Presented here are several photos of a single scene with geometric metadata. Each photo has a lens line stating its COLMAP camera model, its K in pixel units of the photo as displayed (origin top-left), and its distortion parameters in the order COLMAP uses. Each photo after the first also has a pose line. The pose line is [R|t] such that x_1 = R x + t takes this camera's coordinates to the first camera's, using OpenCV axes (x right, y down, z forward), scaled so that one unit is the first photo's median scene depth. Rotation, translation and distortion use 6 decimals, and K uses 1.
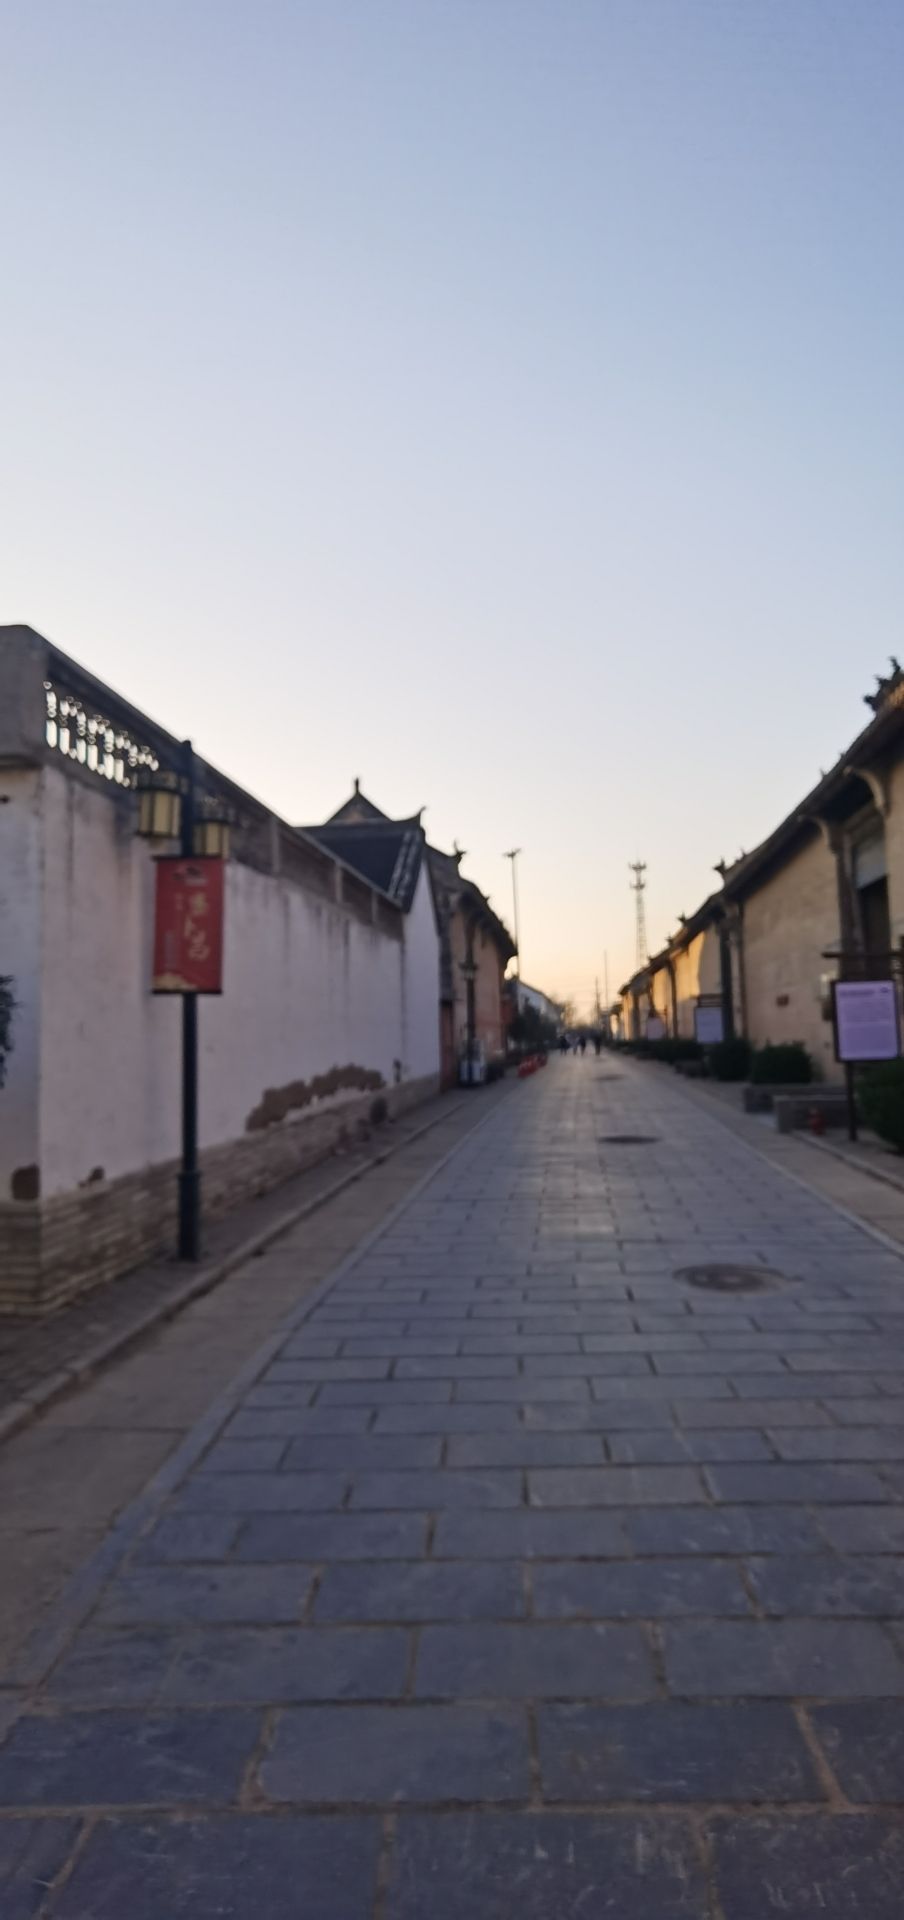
lens RADIAL K [[1018.8, 0, 452.0], [0, 1018.8, 960.0], [0, 0, 1]] dist [0.154018, -0.000033]
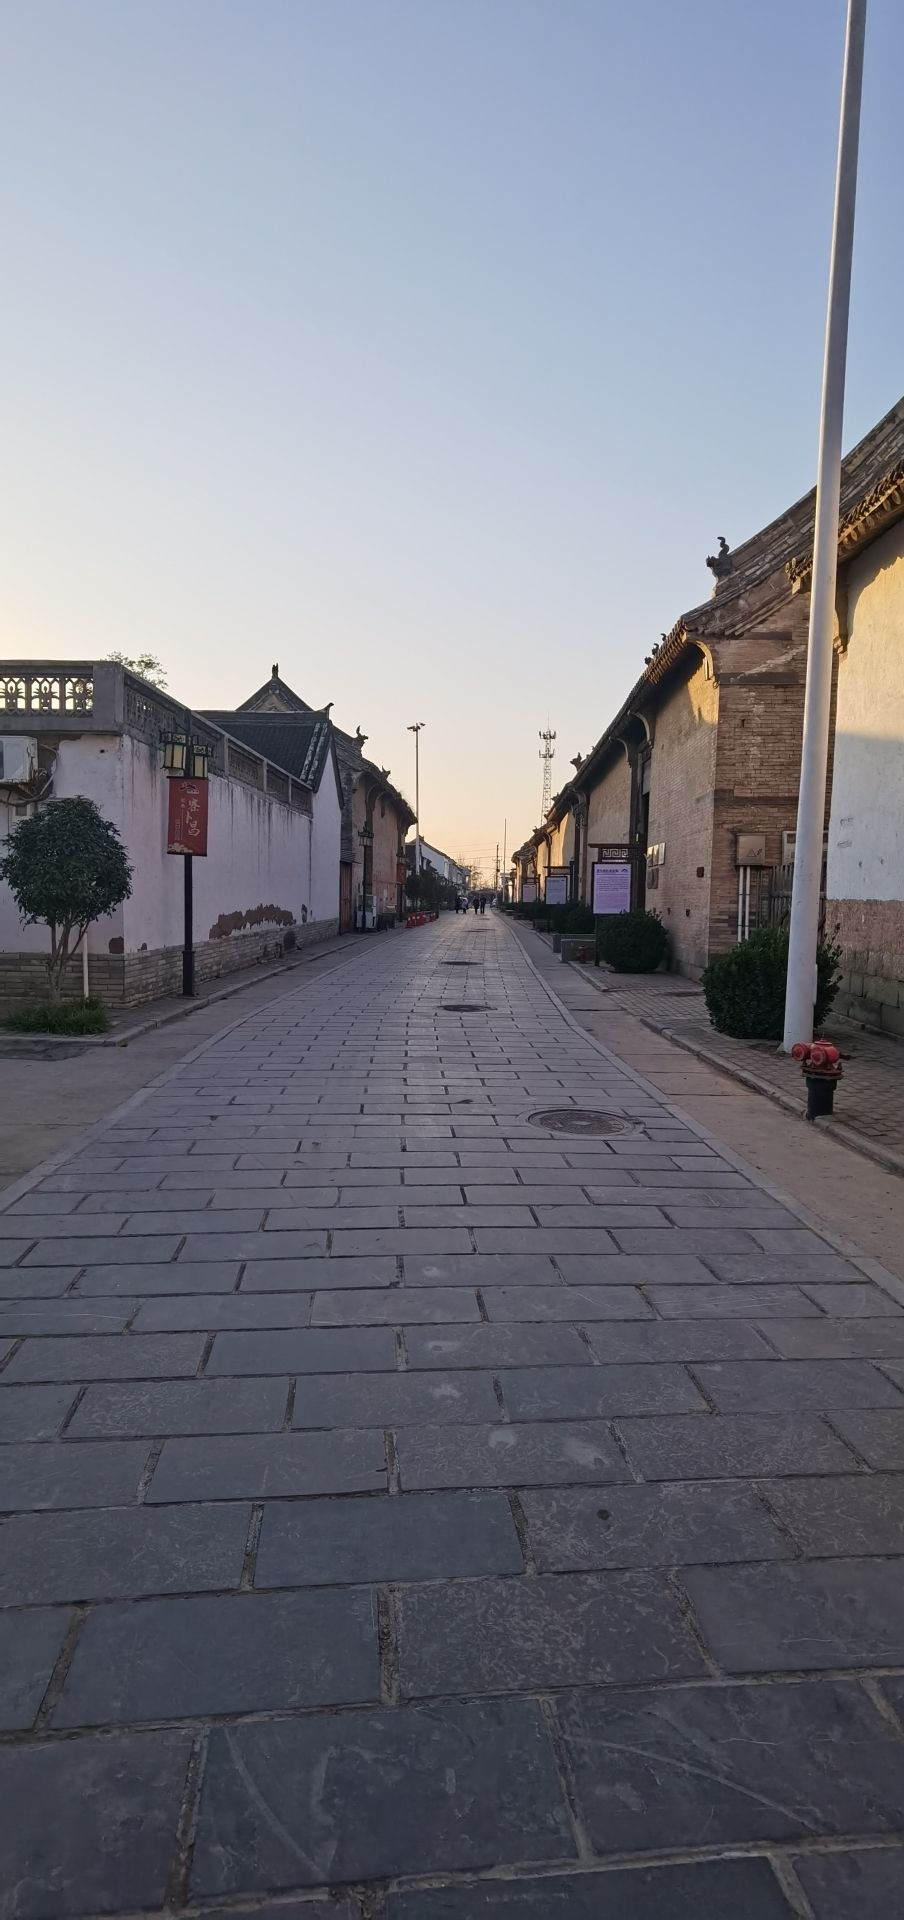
lens RADIAL K [[1018.8, 0, 452.0], [0, 1018.8, 960.0], [0, 0, 1]] dist [0.154018, -0.000033]
pose [[0.995169, 0.037914, 0.090565, 0.016954], [-0.049894, 0.989736, 0.133918, -0.016820], [-0.084558, -0.137790, 0.986845, -0.288254]]
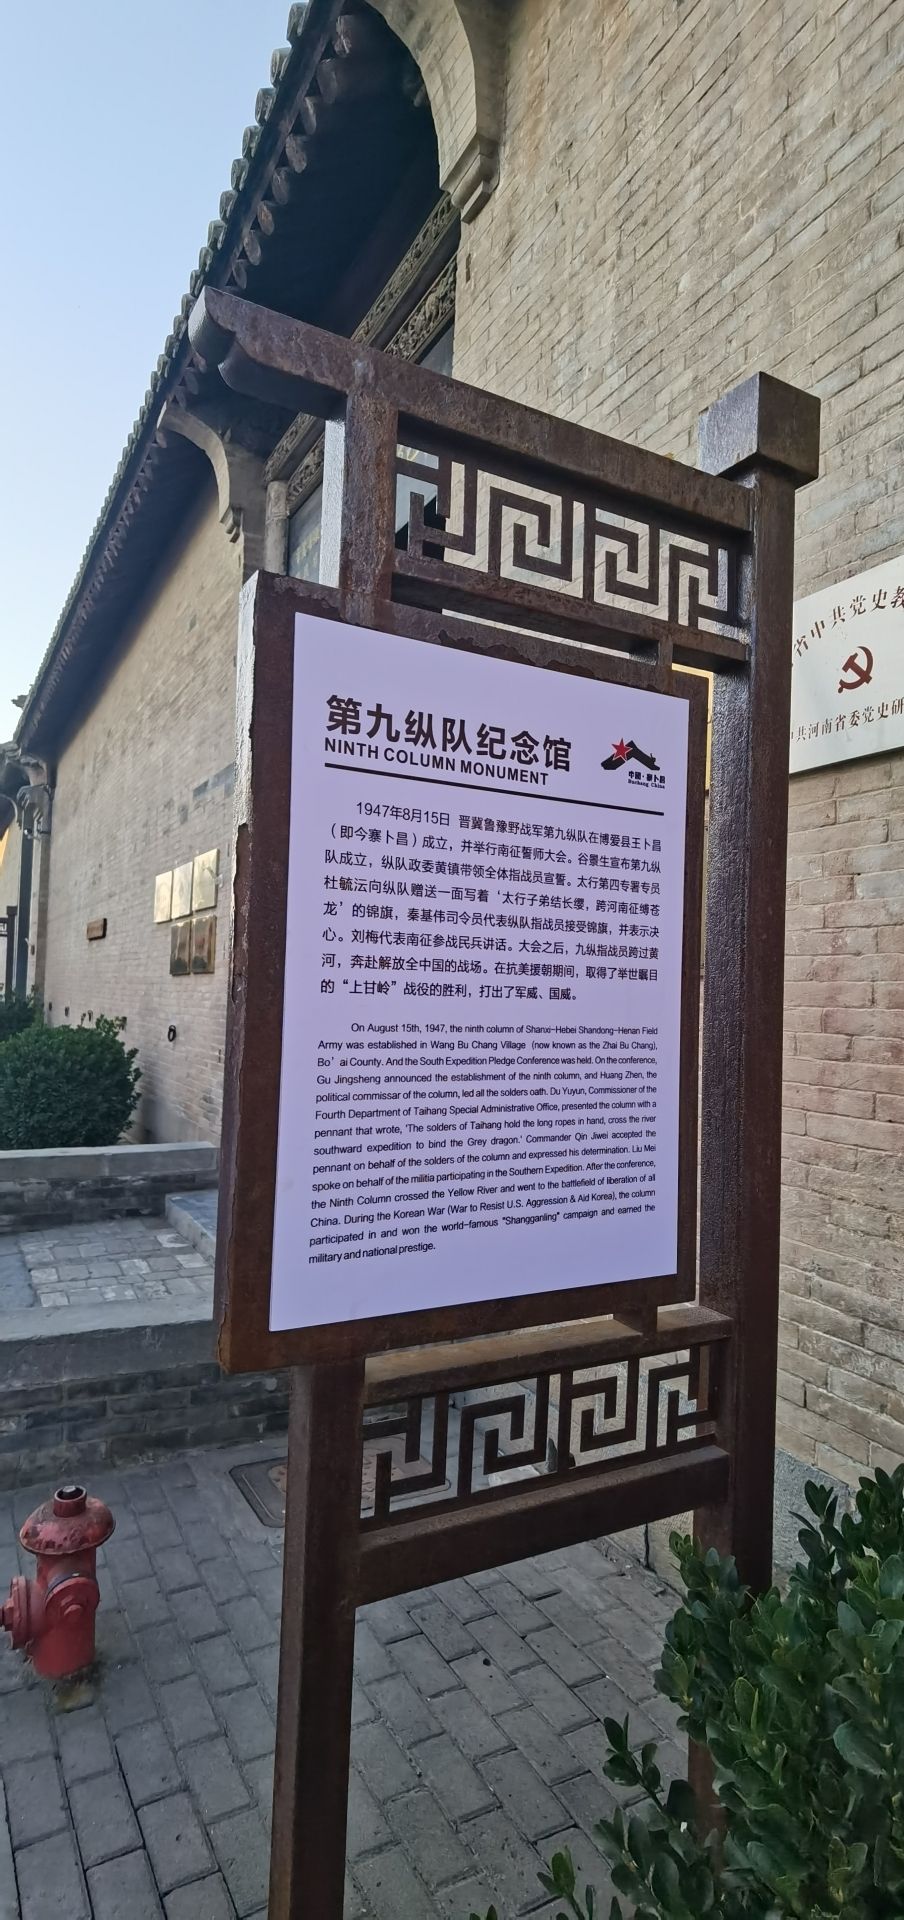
lens RADIAL K [[983.6, 0, 452.0], [0, 983.6, 960.0], [0, 0, 1]] dist [0.000191, 0.000025]
pose [[0.812782, 0.072760, 0.578007, 0.194560], [-0.098101, 0.995096, 0.012684, 0.031824], [-0.574249, -0.067012, 0.815933, 0.539004]]
